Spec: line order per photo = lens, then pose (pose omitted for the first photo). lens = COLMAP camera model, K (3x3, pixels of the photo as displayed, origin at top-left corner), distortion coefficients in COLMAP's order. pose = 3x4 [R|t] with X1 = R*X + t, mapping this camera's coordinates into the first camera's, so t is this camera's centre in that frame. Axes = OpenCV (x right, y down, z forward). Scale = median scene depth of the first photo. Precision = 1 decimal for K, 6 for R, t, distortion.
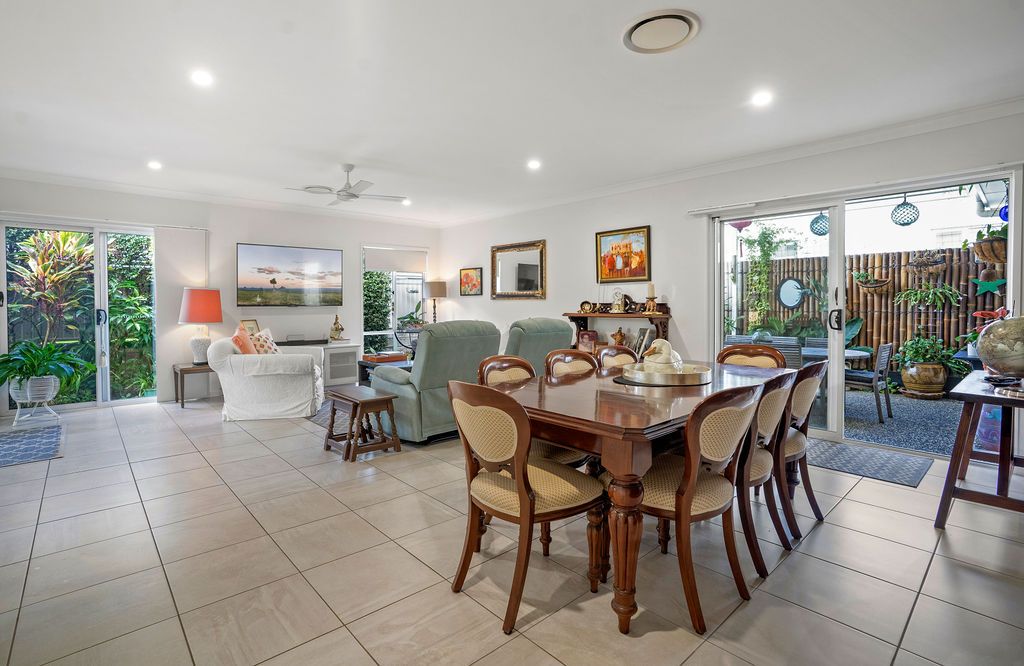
lens RADIAL K [[480.1, 0, 507.0], [0, 480.1, 323.4], [0, 0, 1]] dist [-0.000135, 0.000066]
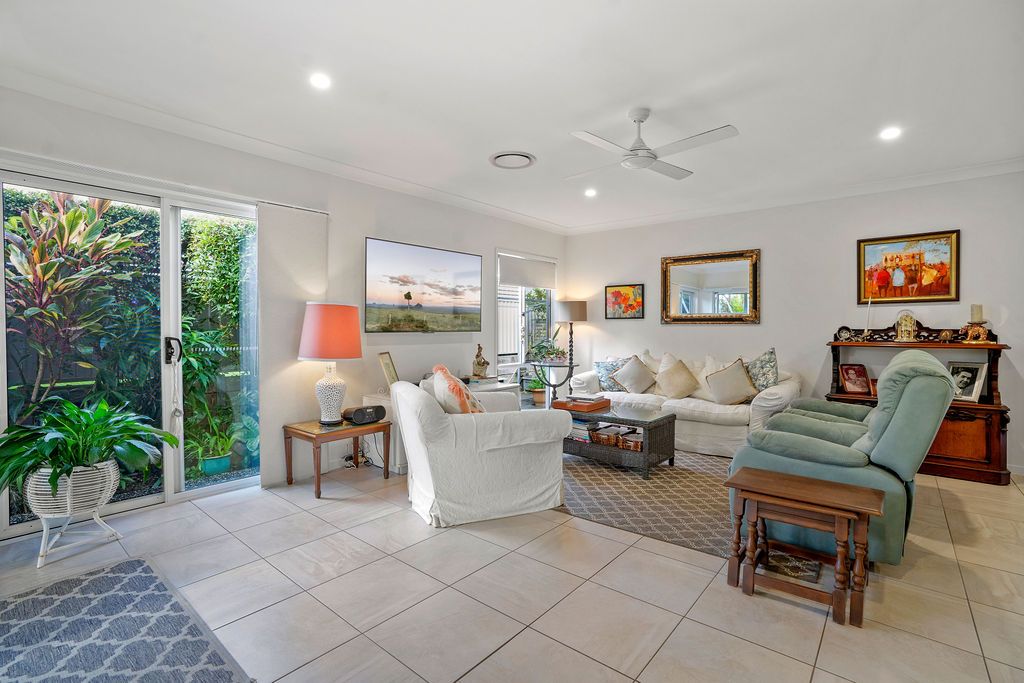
lens RADIAL K [[462.2, 0, 517.8], [0, 462.2, 341.2], [0, 0, 1]] dist [-0.015168, 0.000717]
pose [[0.986885, -0.001007, 0.161424, -0.492398], [0.003323, 0.999895, -0.014082, -0.014374], [-0.161393, 0.014434, 0.986785, 0.359314]]
